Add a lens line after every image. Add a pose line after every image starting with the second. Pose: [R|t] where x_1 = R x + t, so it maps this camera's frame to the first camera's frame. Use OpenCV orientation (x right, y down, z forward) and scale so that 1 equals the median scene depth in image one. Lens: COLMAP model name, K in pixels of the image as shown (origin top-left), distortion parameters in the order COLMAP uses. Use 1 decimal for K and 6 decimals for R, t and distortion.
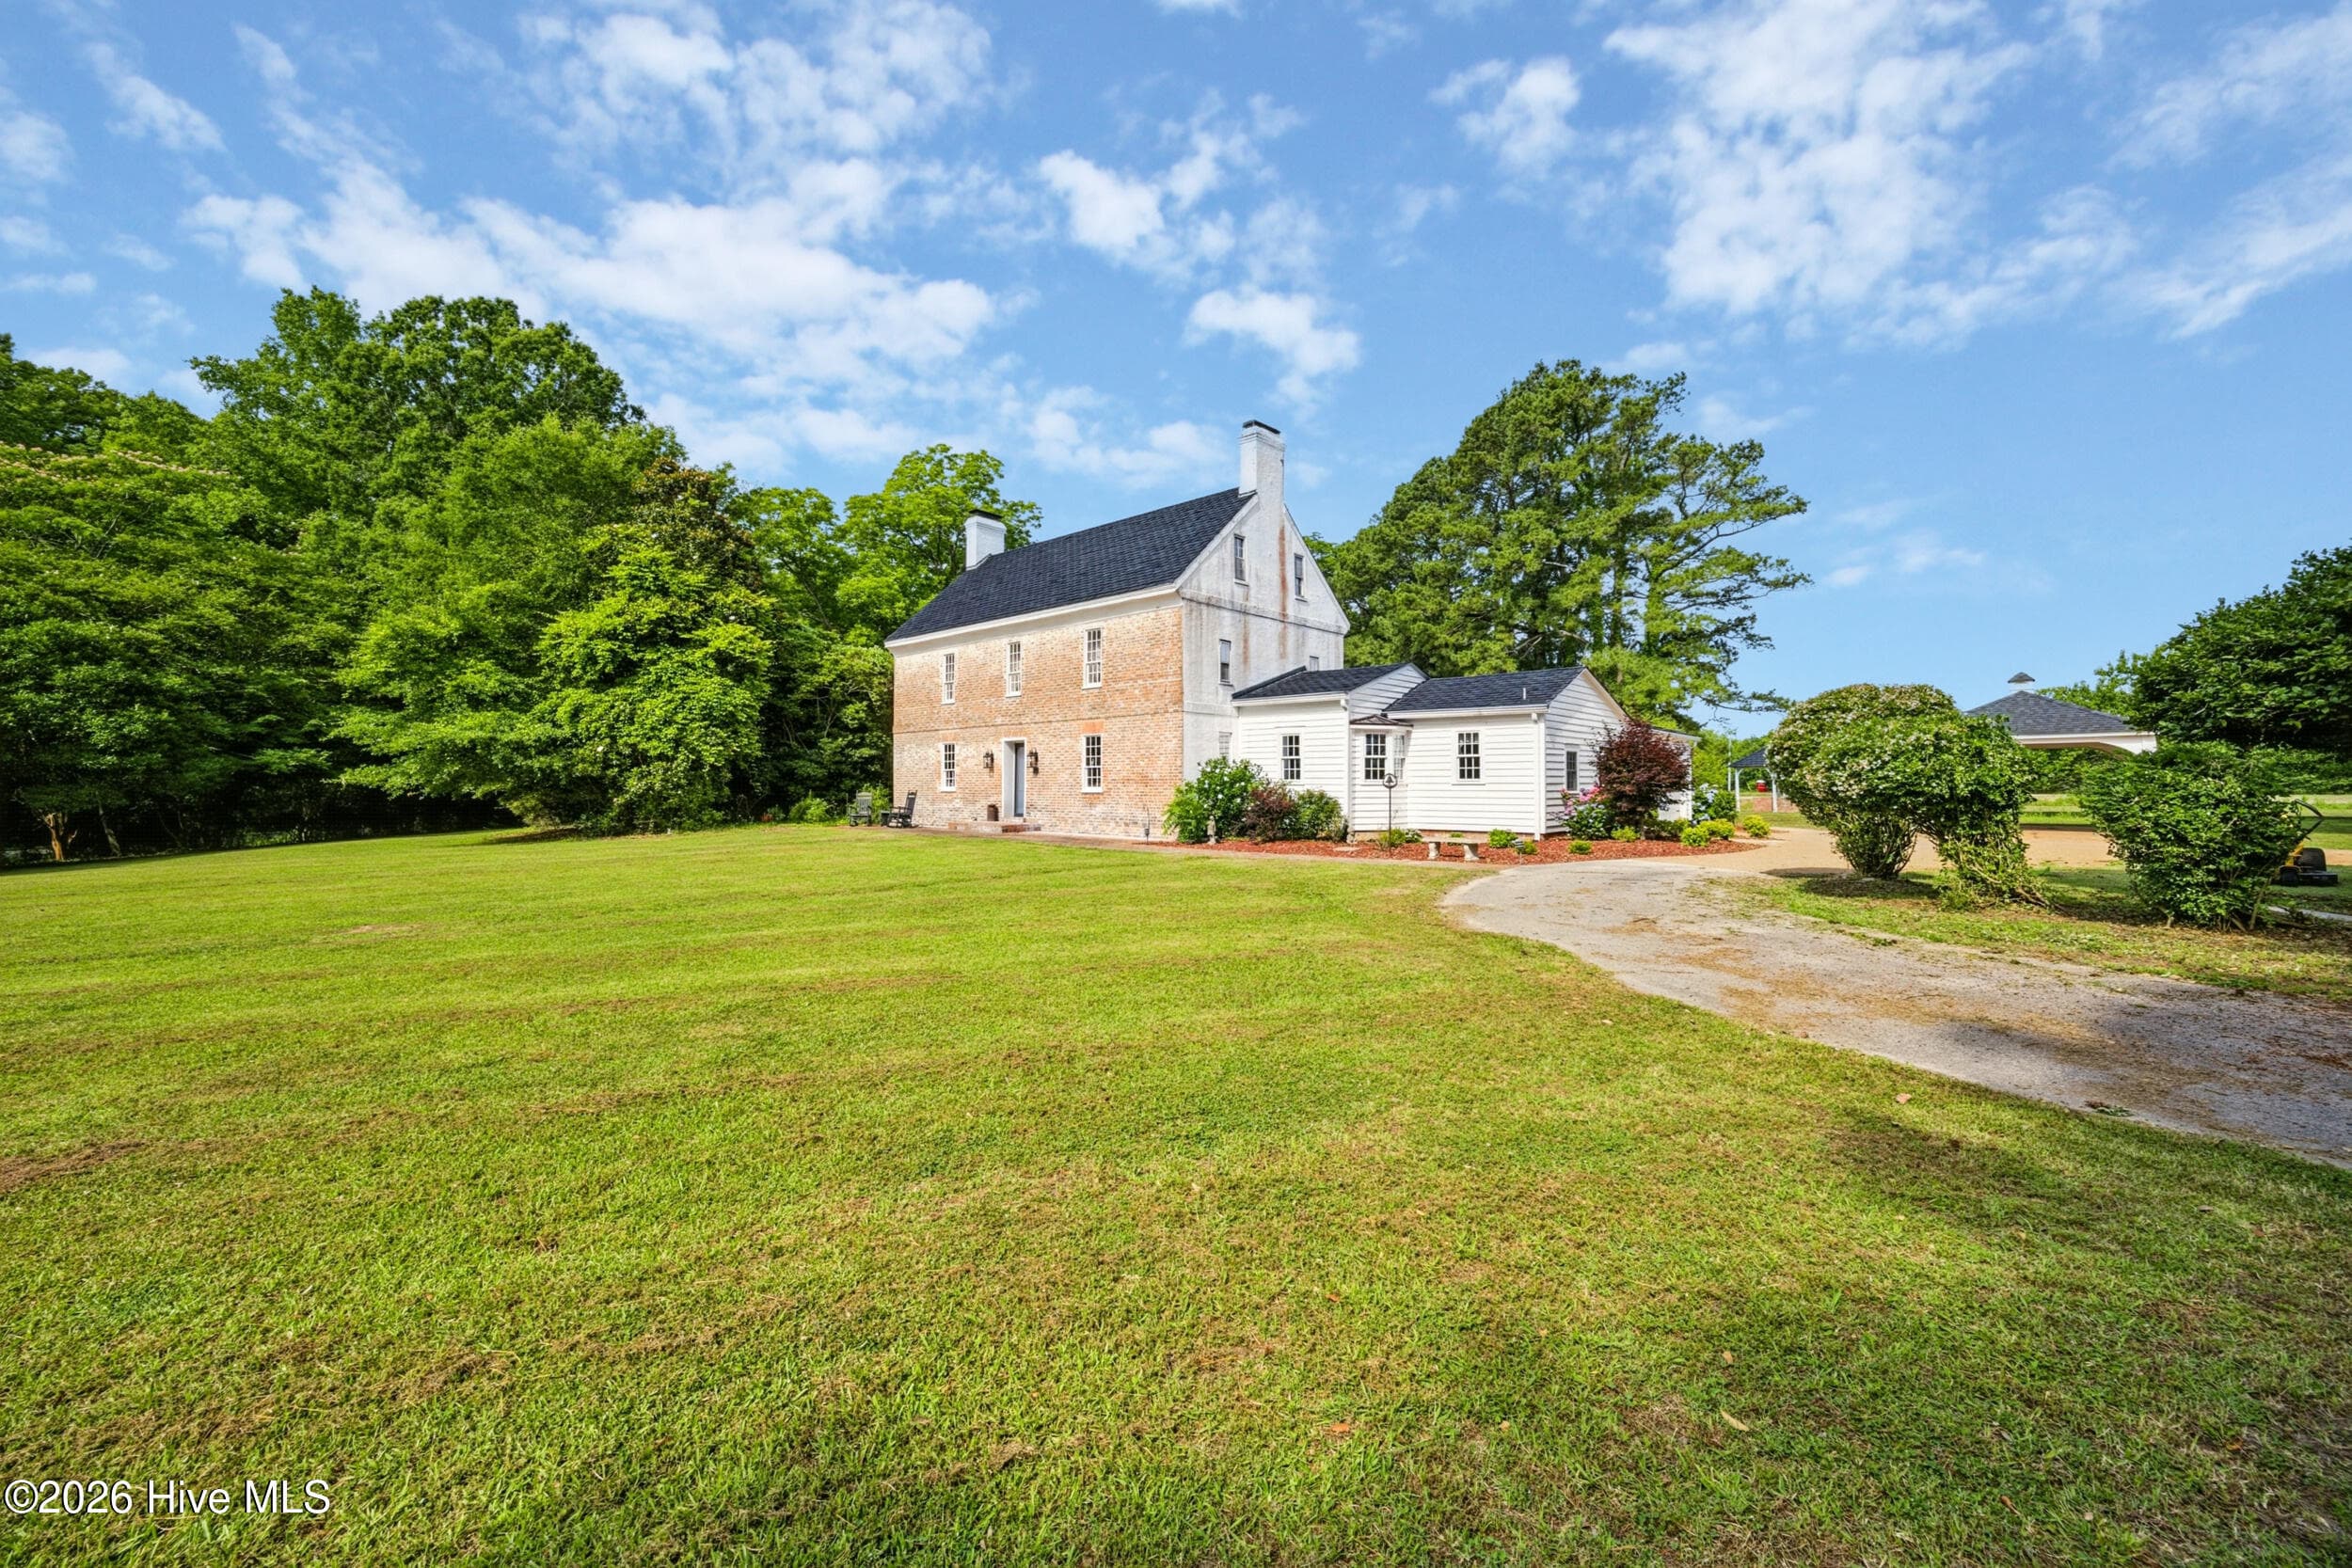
lens RADIAL K [[911.6, 0, 1176.0], [0, 911.6, 784.0], [0, 0, 1]] dist [-0.007246, -0.000013]
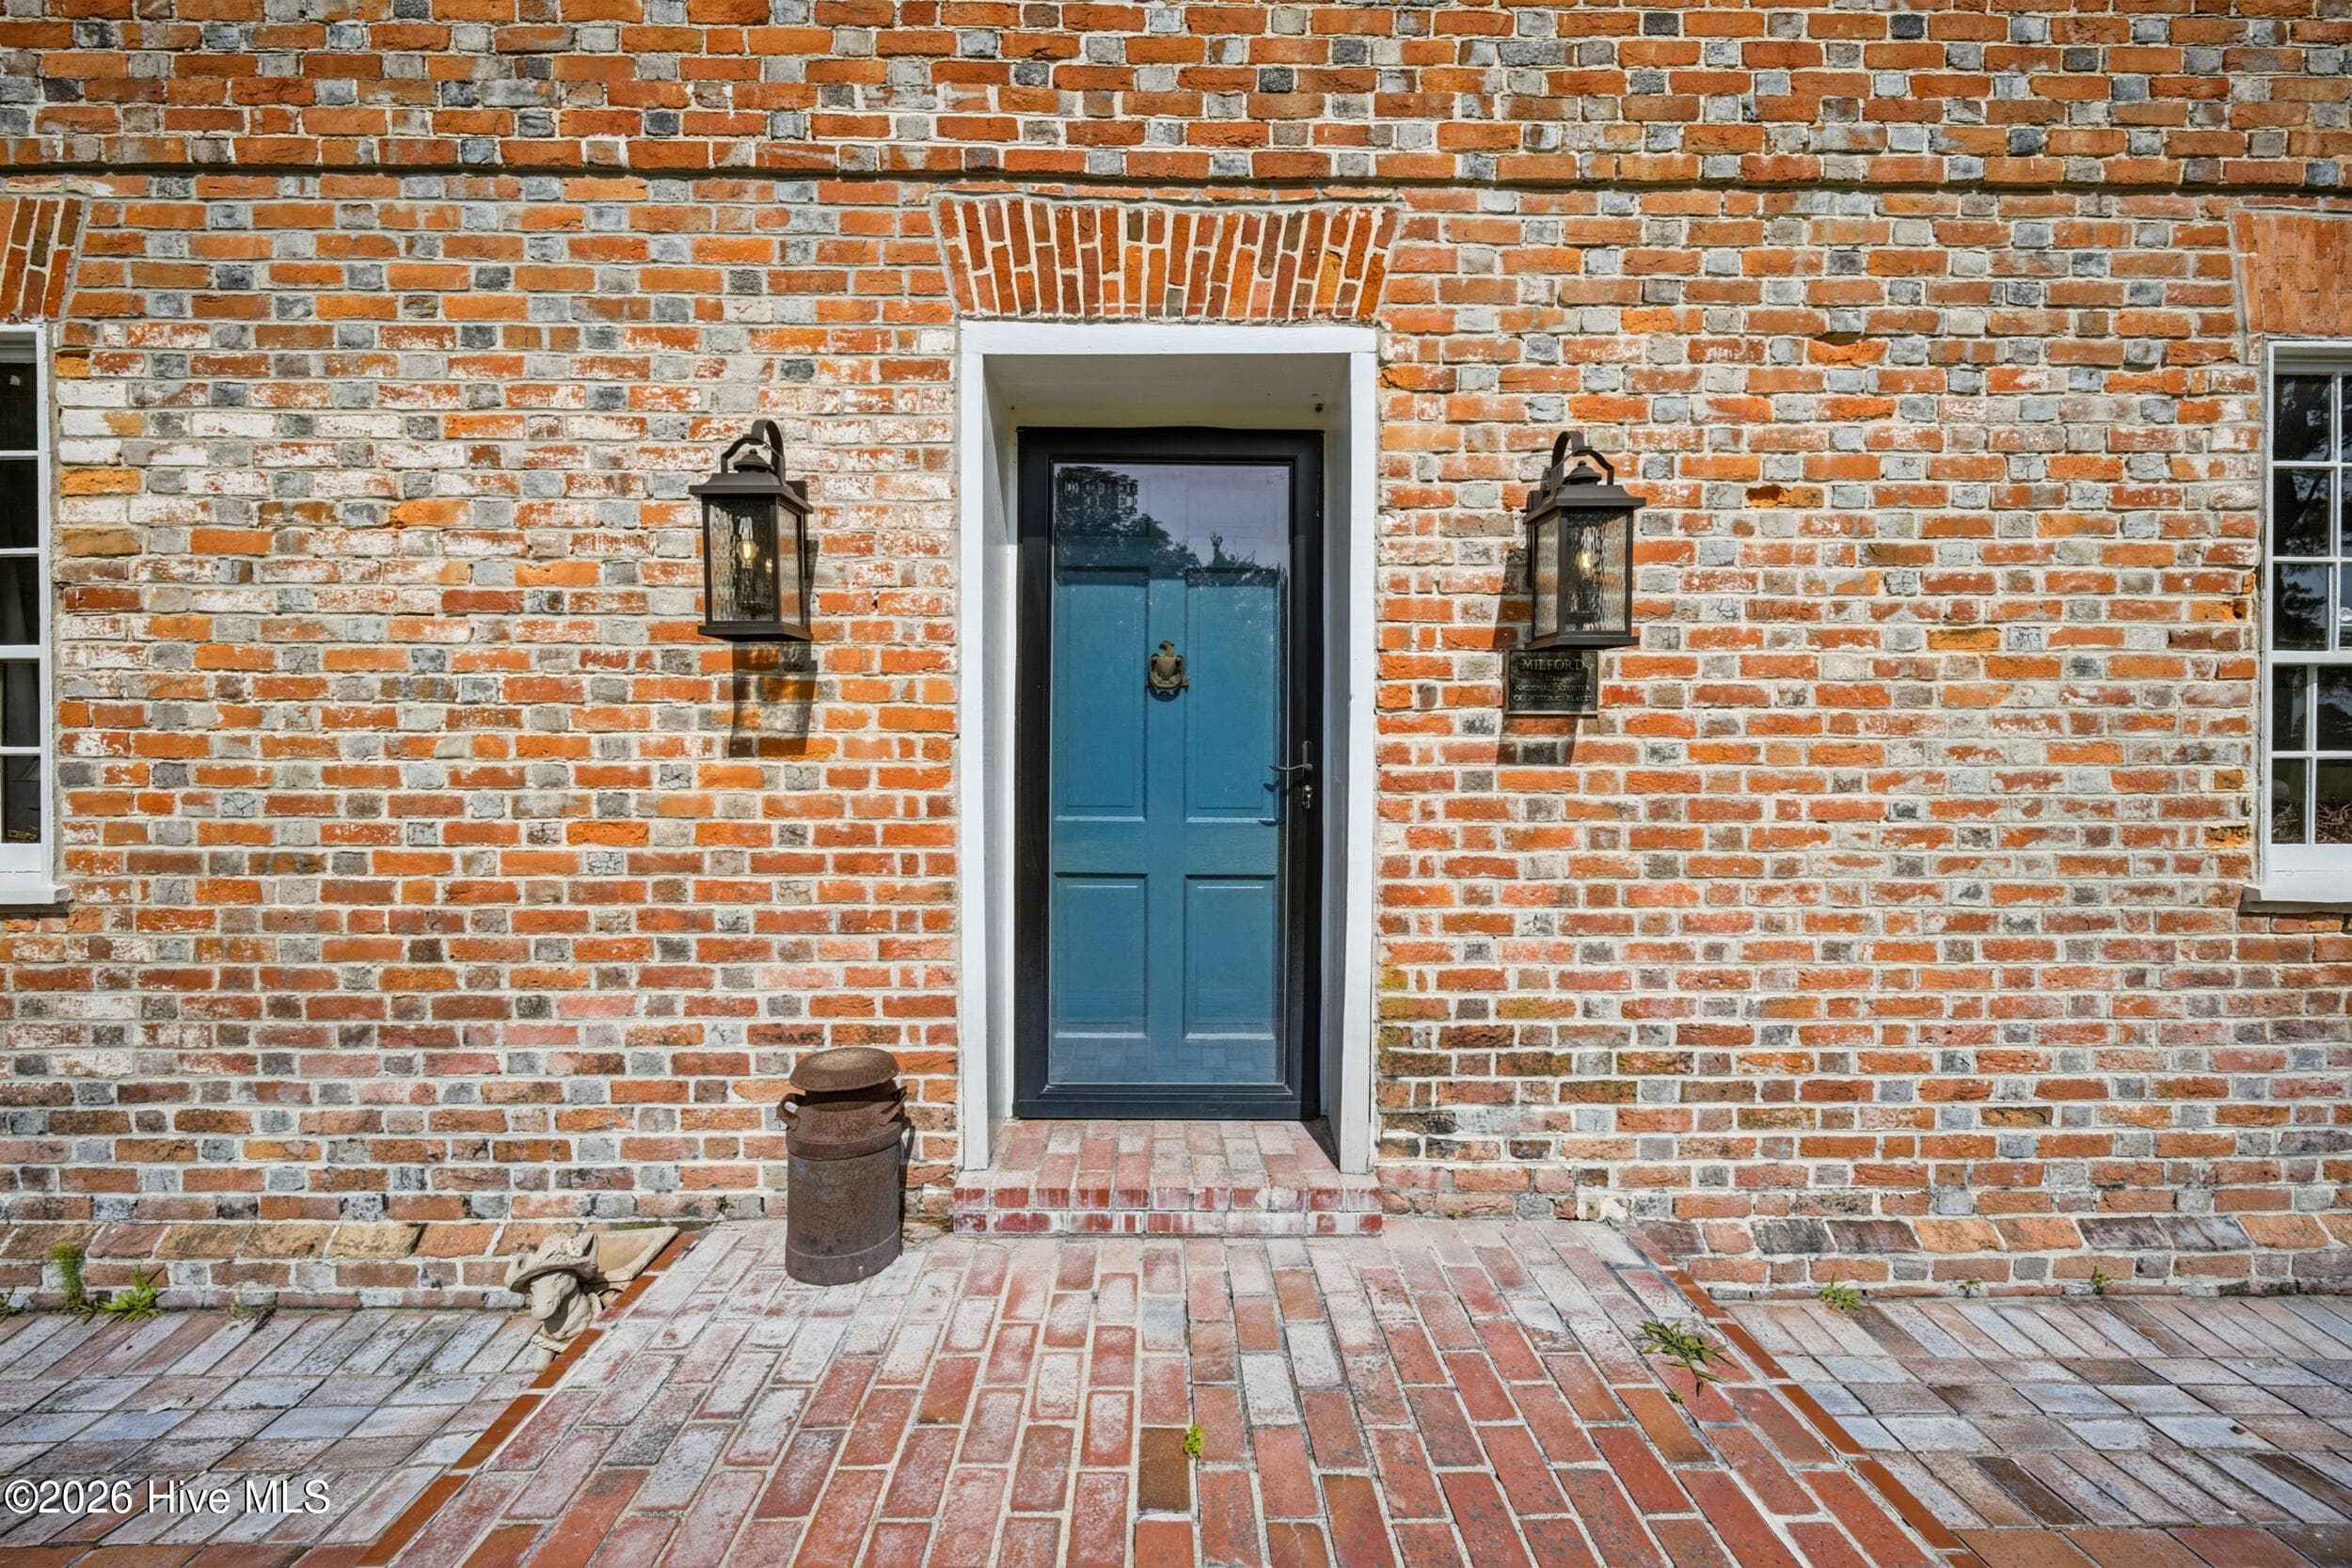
lens RADIAL K [[911.6, 0, 1176.0], [0, 911.6, 784.0], [0, 0, 1]] dist [-0.007246, -0.000013]
pose [[0.725043, -0.018697, 0.688450, -0.260066], [-0.003894, 0.999504, 0.031246, -0.008082], [-0.688693, -0.025336, 0.724610, 1.001238]]
